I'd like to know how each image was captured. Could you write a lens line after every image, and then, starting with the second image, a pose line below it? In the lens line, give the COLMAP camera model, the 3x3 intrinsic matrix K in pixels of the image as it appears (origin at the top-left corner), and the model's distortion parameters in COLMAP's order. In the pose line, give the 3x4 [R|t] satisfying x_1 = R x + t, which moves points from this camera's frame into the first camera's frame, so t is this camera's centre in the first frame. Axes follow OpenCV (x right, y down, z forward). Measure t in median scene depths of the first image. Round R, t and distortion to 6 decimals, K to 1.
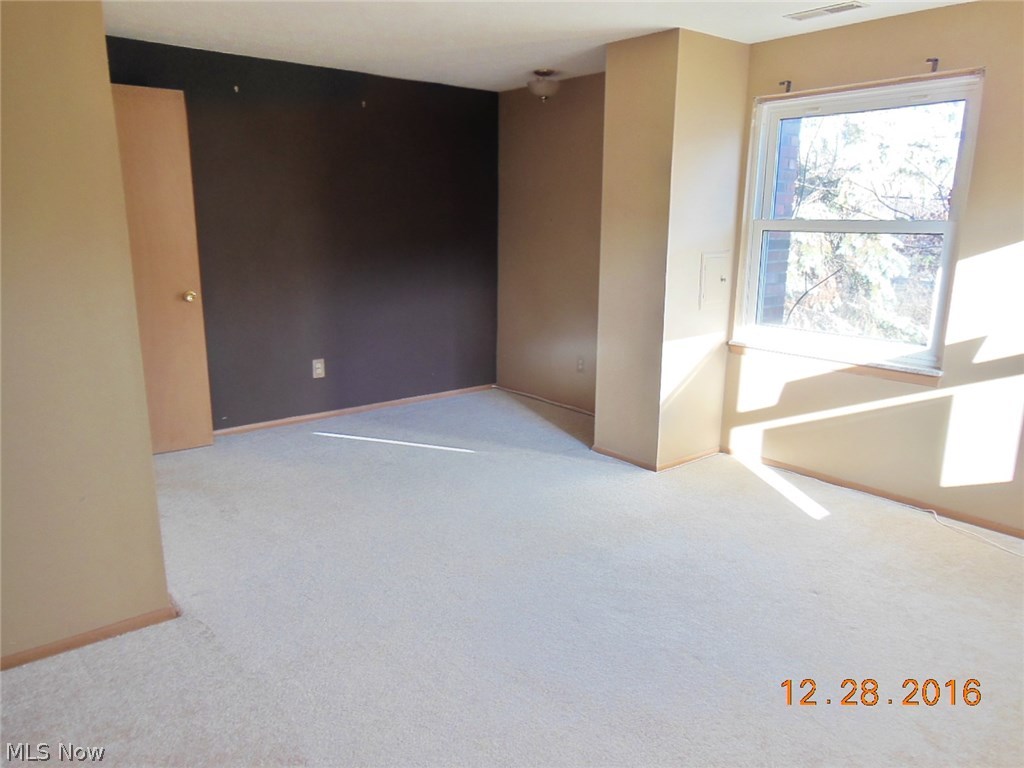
lens RADIAL K [[765.9, 0, 519.1], [0, 765.9, 384.7], [0, 0, 1]] dist [-0.010212, 0.002112]
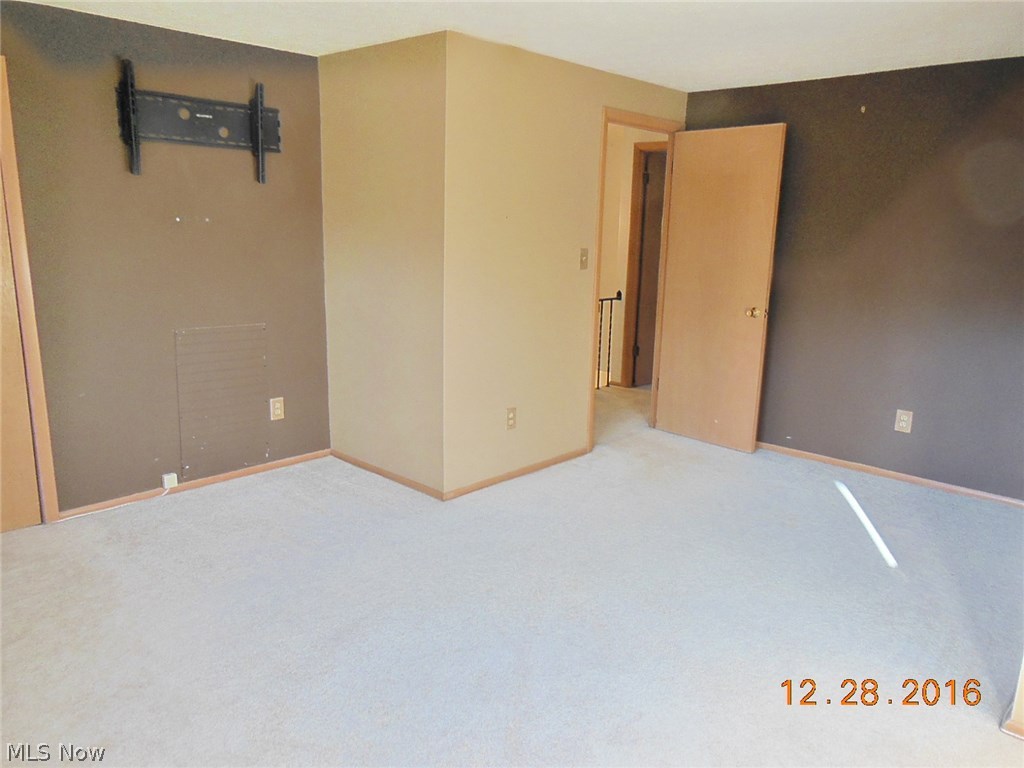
lens RADIAL K [[765.9, 0, 519.1], [0, 765.9, 384.7], [0, 0, 1]] dist [-0.010212, 0.002112]
pose [[0.140729, 0.208343, -0.967879, 0.566638], [-0.240549, 0.955508, 0.170704, -0.117309], [0.960381, 0.208799, 0.184584, 0.480172]]
